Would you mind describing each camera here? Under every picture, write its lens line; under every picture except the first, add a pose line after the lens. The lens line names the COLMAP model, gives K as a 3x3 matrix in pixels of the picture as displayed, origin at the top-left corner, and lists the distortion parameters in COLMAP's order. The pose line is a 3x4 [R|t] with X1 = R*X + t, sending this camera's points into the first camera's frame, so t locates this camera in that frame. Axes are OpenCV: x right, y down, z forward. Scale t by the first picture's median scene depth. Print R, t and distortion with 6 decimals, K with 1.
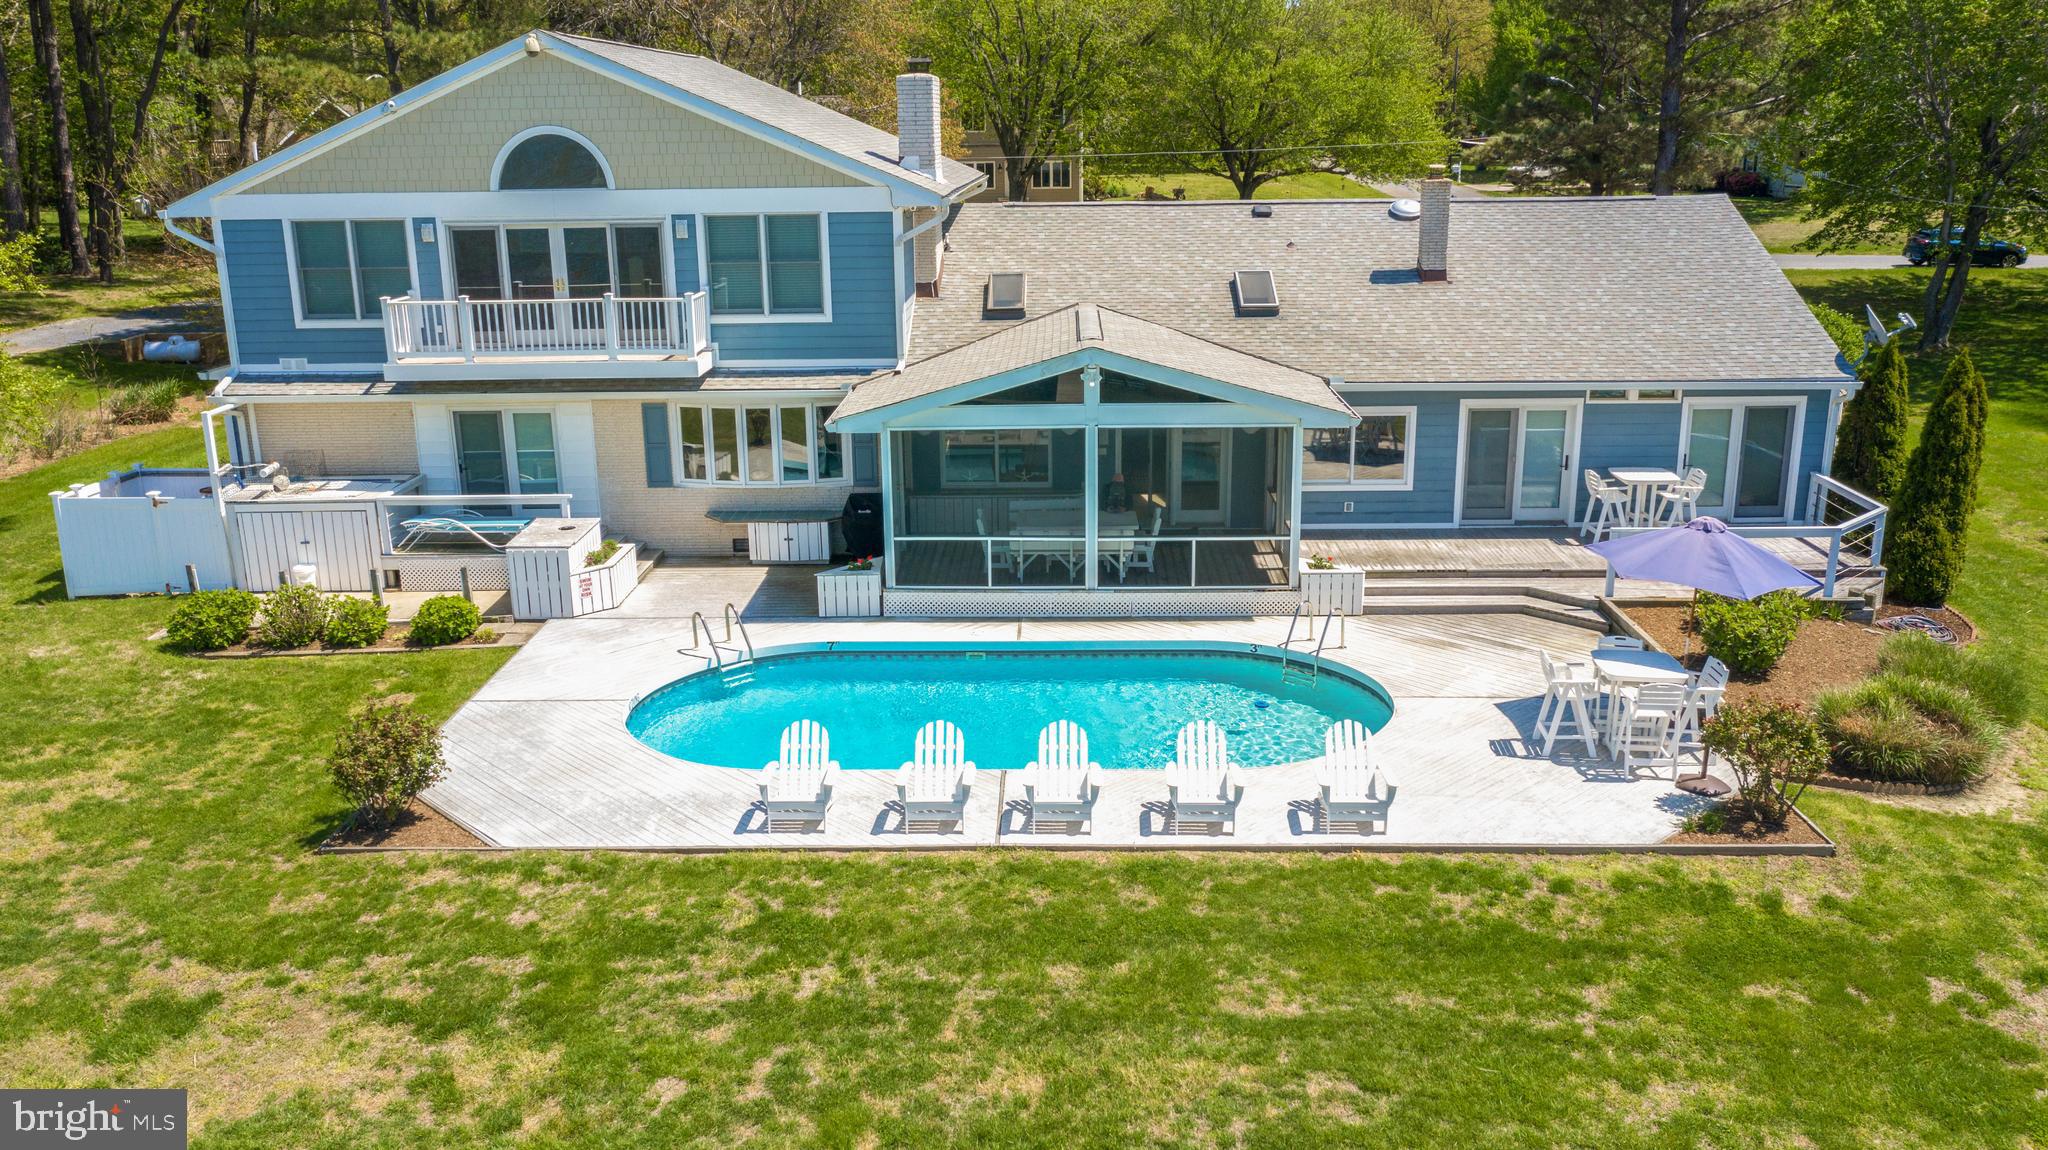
lens RADIAL K [[1611.2, 0, 1093.5], [0, 1611.2, 658.8], [0, 0, 1]] dist [-0.008281, -0.004018]
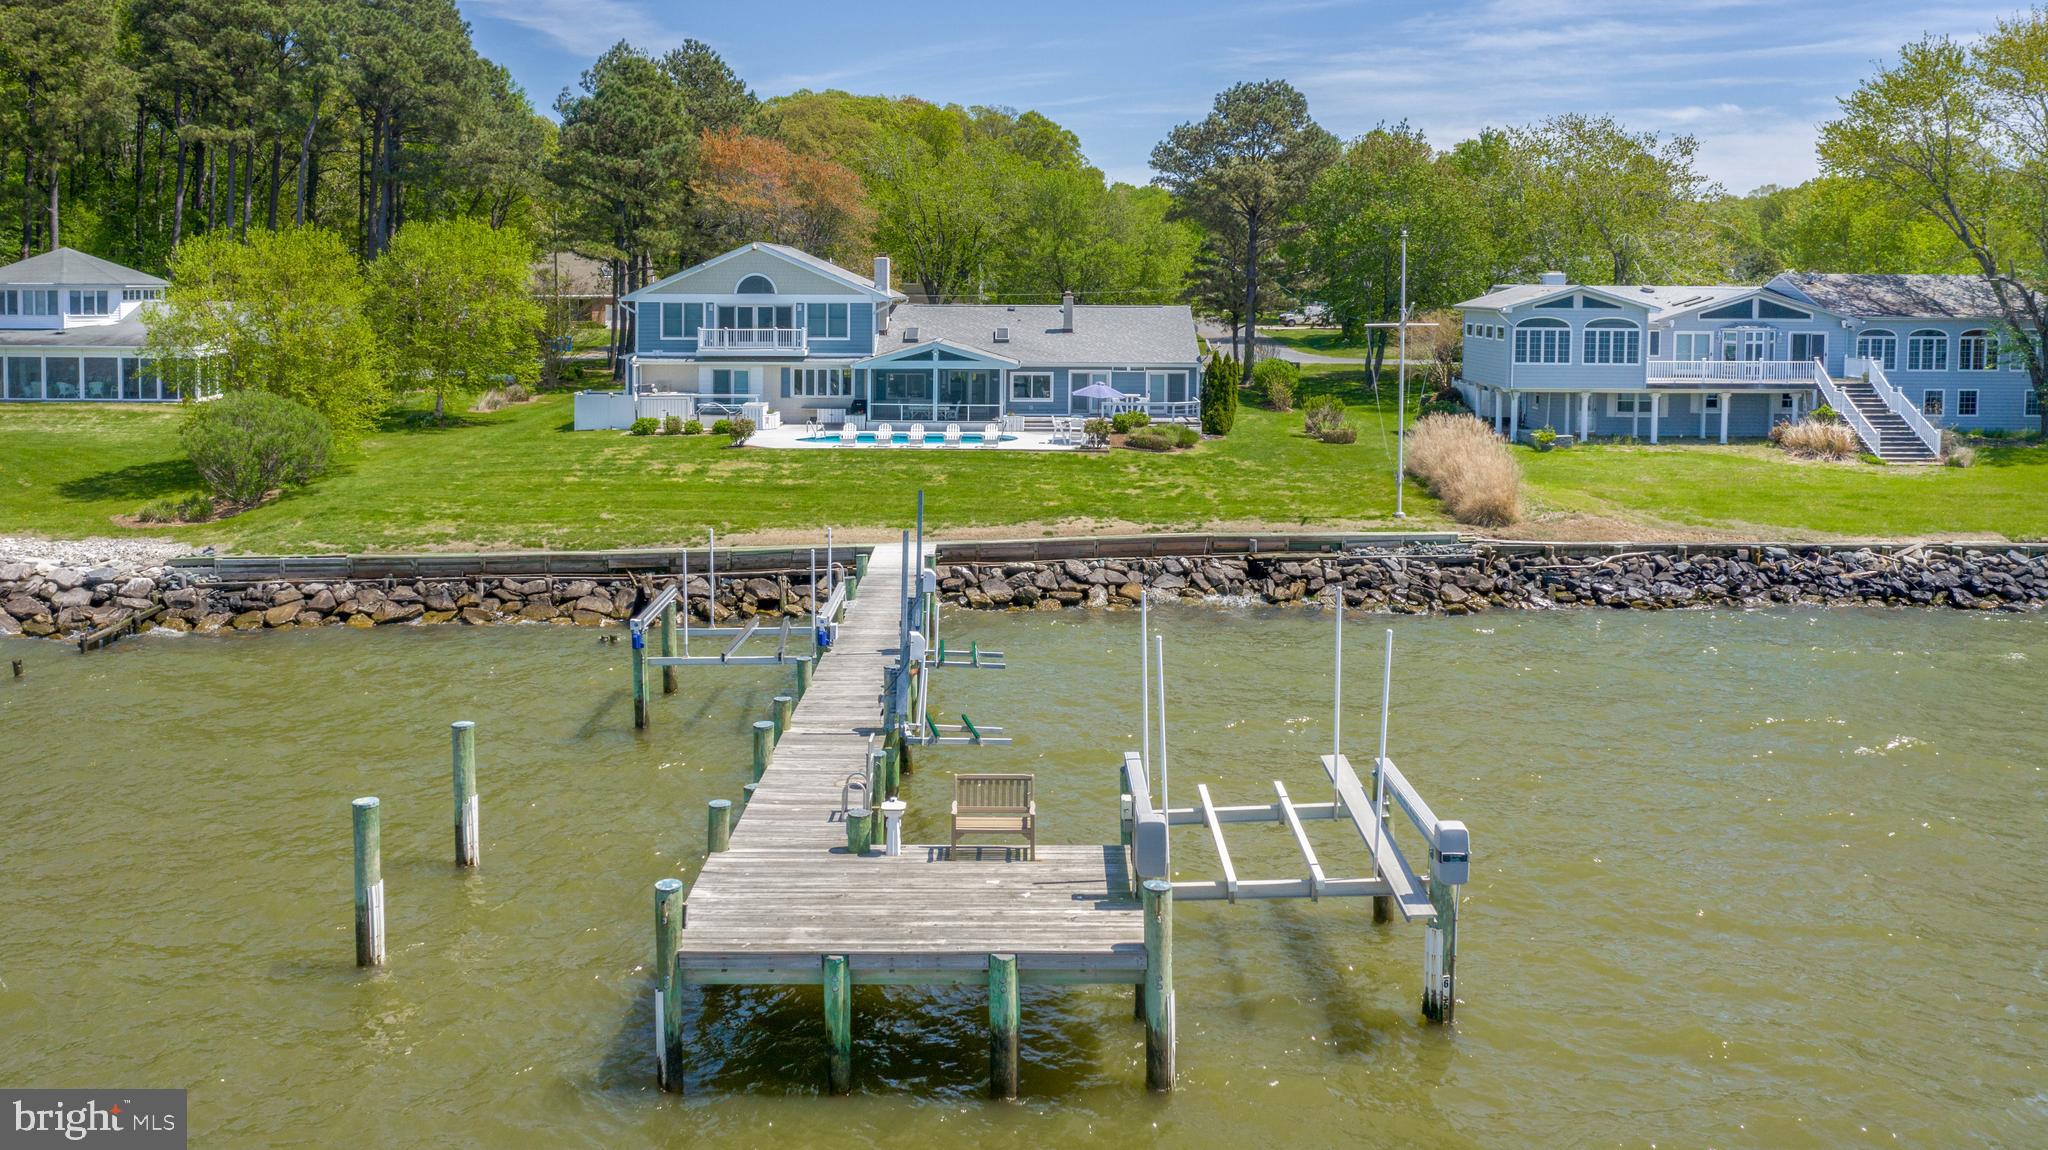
lens RADIAL K [[1622.5, 0, 1024.0], [0, 1622.5, 575.0], [0, 0, 1]] dist [-0.014613, -0.002711]
pose [[0.999847, 0.017075, -0.003751, 0.165094], [-0.017437, 0.989454, -0.143795, 0.613549], [0.001256, 0.143838, 0.989600, -1.794947]]
